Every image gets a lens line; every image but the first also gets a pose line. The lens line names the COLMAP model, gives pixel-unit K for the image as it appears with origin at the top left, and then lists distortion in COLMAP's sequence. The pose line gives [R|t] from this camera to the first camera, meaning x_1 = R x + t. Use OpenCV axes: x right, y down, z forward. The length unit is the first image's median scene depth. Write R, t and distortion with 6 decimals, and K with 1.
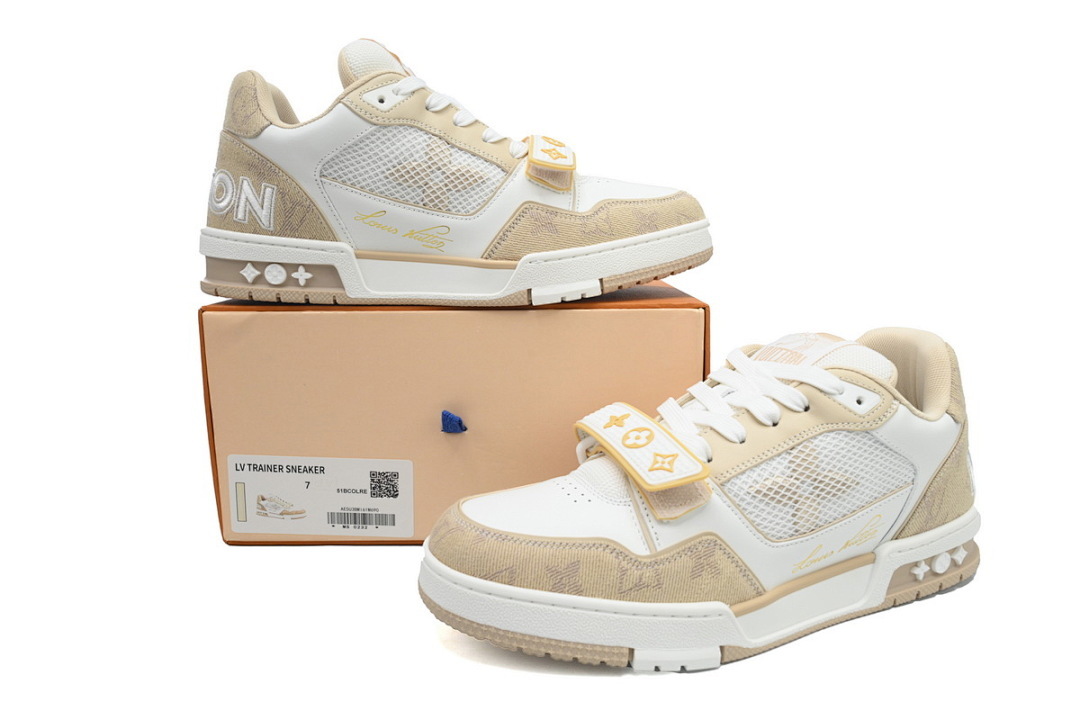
lens RADIAL K [[753.4, 0, 540.0], [0, 753.4, 360.0], [0, 0, 1]] dist [-0.005542, 0.003517]
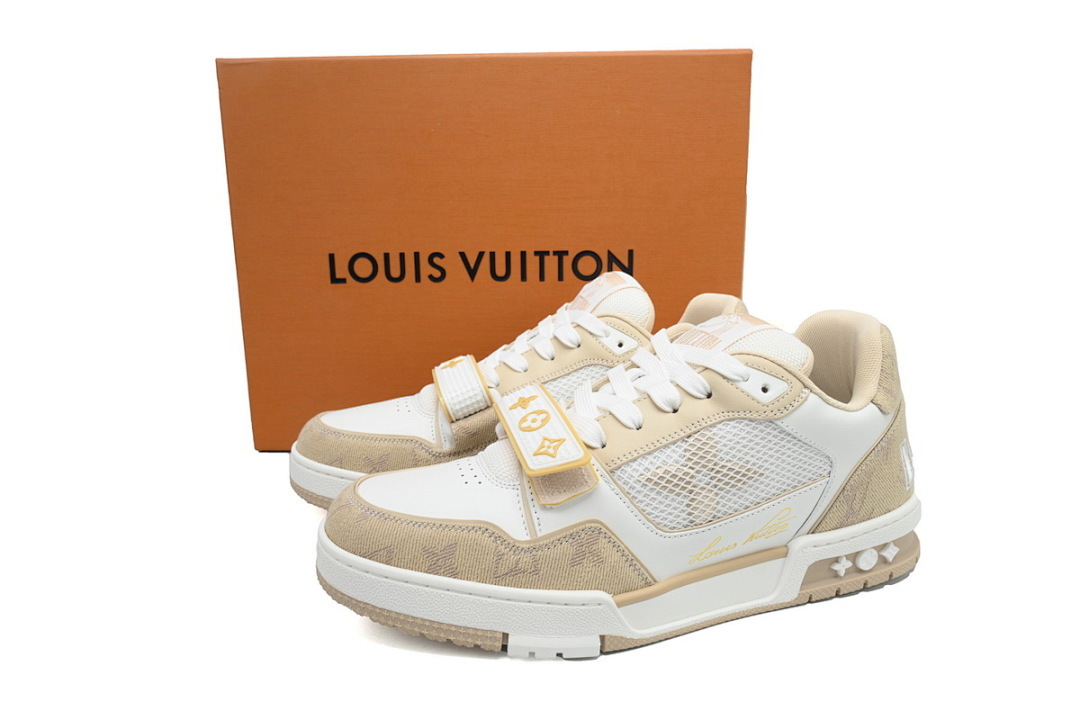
lens RADIAL K [[753.4, 0, 540.0], [0, 753.4, 360.0], [0, 0, 1]] dist [-0.005542, 0.003517]
pose [[0.995649, 0.020779, -0.090835, 0.232957], [-0.016904, 0.998922, 0.043227, -0.018582], [0.091635, -0.041504, 0.994927, 0.030009]]
